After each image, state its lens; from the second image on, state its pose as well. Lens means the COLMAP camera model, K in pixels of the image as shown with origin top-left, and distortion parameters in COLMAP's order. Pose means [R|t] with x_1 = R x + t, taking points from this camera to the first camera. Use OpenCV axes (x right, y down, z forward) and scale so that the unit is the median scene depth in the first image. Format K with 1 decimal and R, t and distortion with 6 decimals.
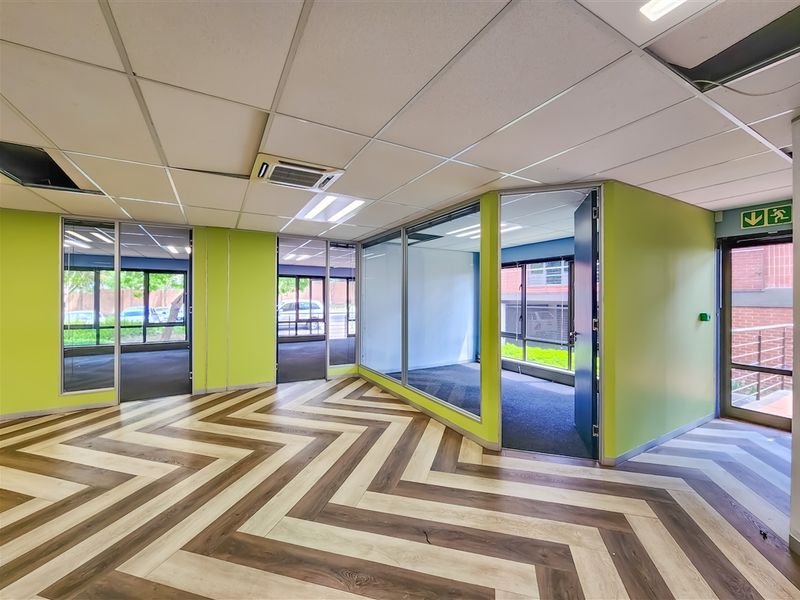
lens RADIAL K [[344.5, 0, 398.3], [0, 344.5, 295.2], [0, 0, 1]] dist [-0.000947, -0.000405]
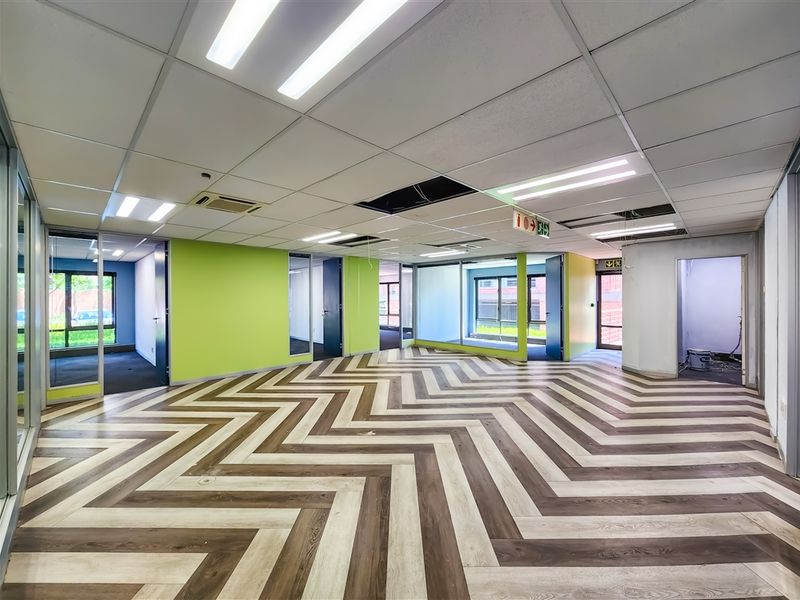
lens RADIAL K [[326.3, 0, 400.0], [0, 326.3, 300.0], [0, 0, 1]] dist [-0.057182, -0.000048]
pose [[0.969511, -0.005912, 0.244975, -0.675243], [0.003250, 0.999931, 0.011268, -0.001521], [-0.245024, -0.010129, 0.969464, -0.578092]]
